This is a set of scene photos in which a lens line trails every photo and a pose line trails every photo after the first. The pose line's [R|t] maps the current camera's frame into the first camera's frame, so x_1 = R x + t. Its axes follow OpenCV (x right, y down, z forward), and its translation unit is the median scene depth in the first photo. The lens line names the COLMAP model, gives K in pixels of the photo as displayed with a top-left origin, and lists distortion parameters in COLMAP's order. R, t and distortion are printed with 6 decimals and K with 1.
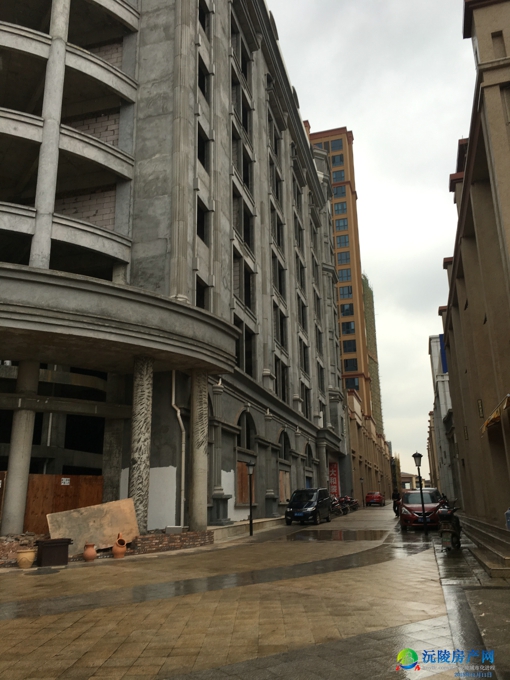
lens RADIAL K [[573.7, 0, 252.3], [0, 573.7, 337.7], [0, 0, 1]] dist [0.082898, -0.100747]
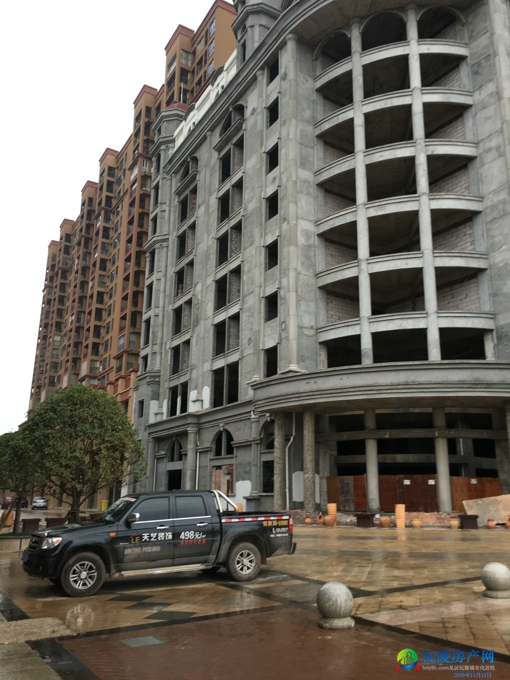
lens RADIAL K [[573.7, 0, 250.6], [0, 573.7, 338.5], [0, 0, 1]] dist [0.082898, -0.100747]
pose [[0.764191, -0.143453, -0.628835, 0.235022], [0.152105, 0.987537, -0.040436, -0.146043], [0.626799, -0.064748, 0.776486, -0.517936]]
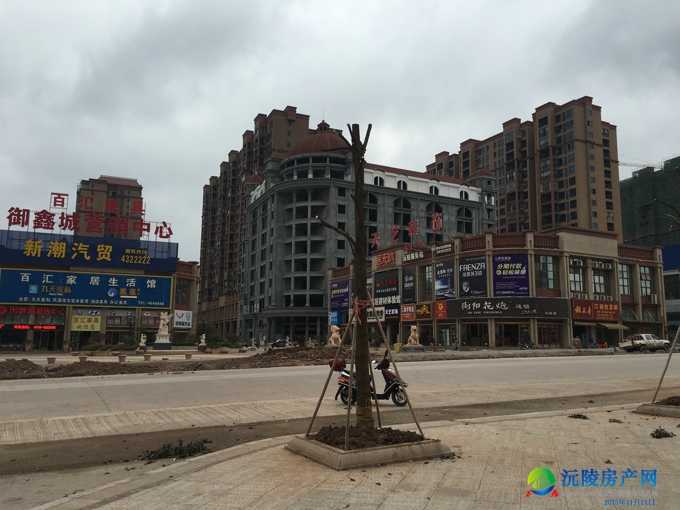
lens RADIAL K [[573.7, 0, 334.1], [0, 573.7, 251.0], [0, 0, 1]] dist [0.082898, -0.100747]
pose [[0.675378, -0.089994, -0.731960, 3.741232], [0.182237, 0.982111, 0.047399, -0.760601], [0.714601, -0.165403, 0.679696, -2.432477]]
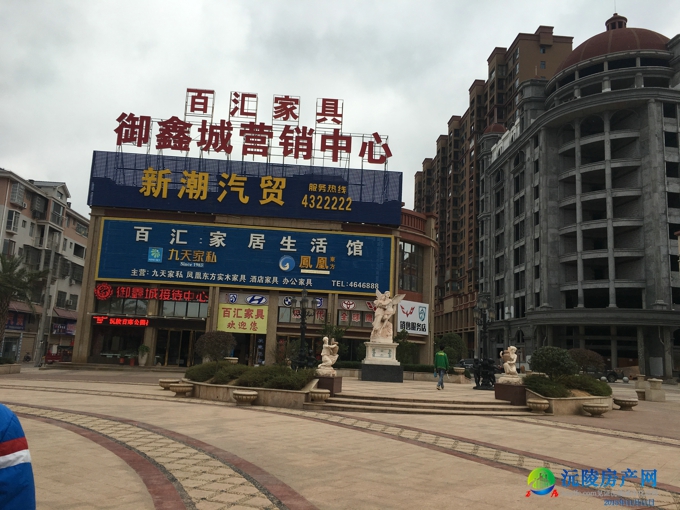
lens RADIAL K [[573.7, 0, 335.7], [0, 573.7, 251.7], [0, 0, 1]] dist [0.082898, -0.100747]
pose [[0.385230, -0.123787, -0.914481, 1.973349], [0.201295, 0.978371, -0.047639, -0.501628], [0.900599, -0.165729, 0.401816, -1.629930]]
